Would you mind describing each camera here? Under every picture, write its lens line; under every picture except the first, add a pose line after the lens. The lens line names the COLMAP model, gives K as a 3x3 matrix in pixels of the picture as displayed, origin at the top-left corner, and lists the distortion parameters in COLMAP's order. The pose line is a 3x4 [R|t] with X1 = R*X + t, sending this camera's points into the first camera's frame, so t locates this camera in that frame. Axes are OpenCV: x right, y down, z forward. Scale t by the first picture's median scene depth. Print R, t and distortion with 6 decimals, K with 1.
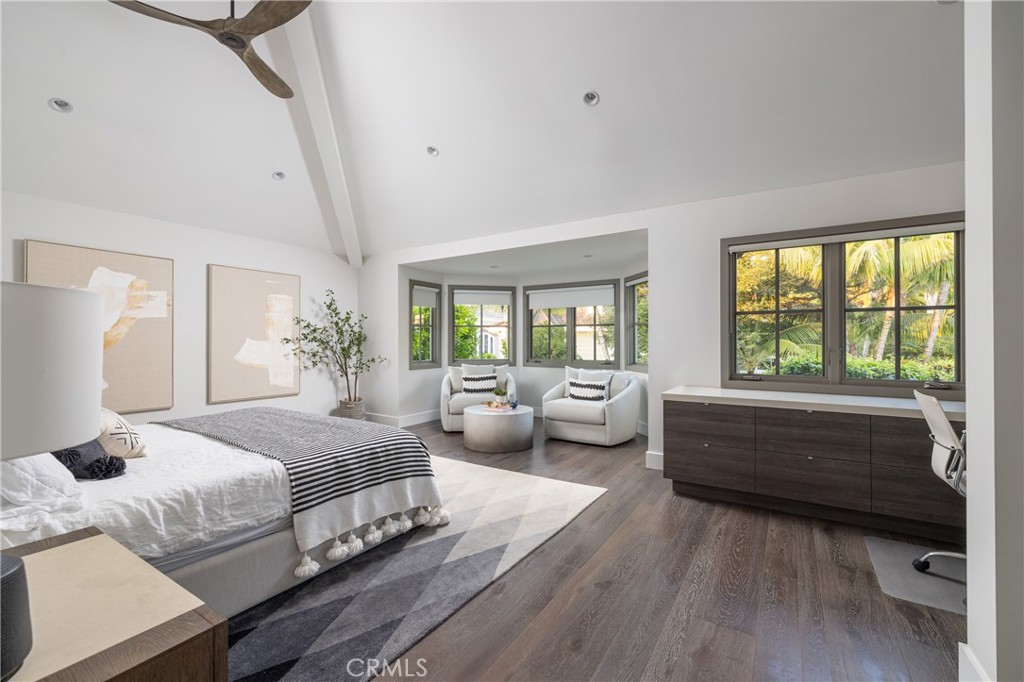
lens RADIAL K [[433.9, 0, 510.6], [0, 433.9, 341.0], [0, 0, 1]] dist [0.001188, -0.000044]
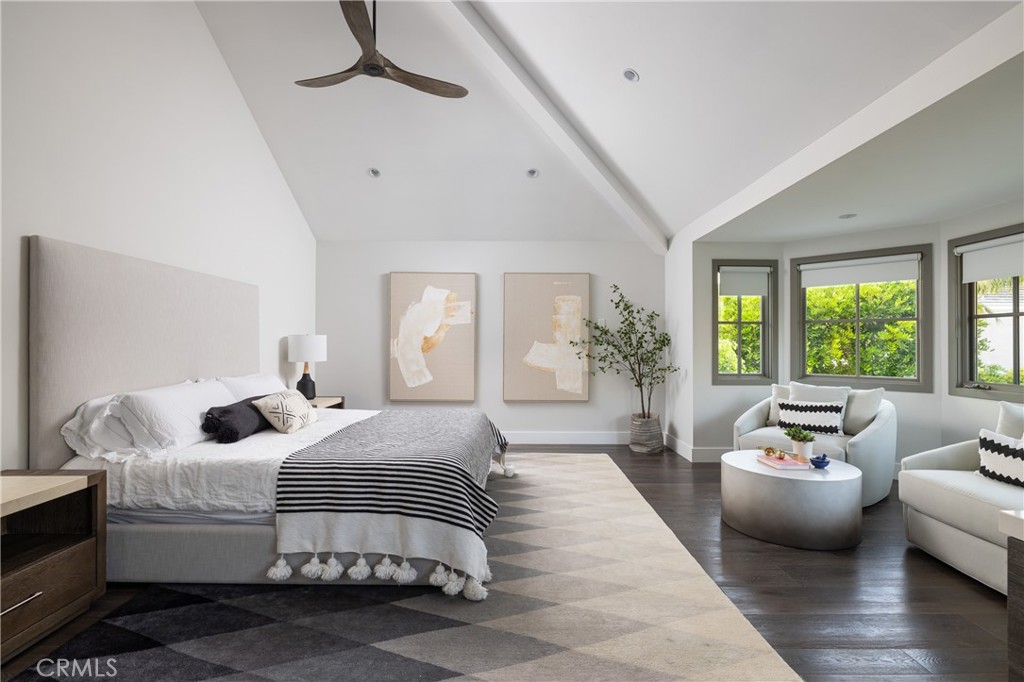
lens RADIAL K [[474.9, 0, 507.4], [0, 474.9, 339.3], [0, 0, 1]] dist [-0.002565, 0.000289]
pose [[0.542978, -0.004736, -0.839733, 0.478937], [-0.004953, 0.999949, -0.008842, -0.000697], [0.839732, 0.008960, 0.542927, 0.553429]]
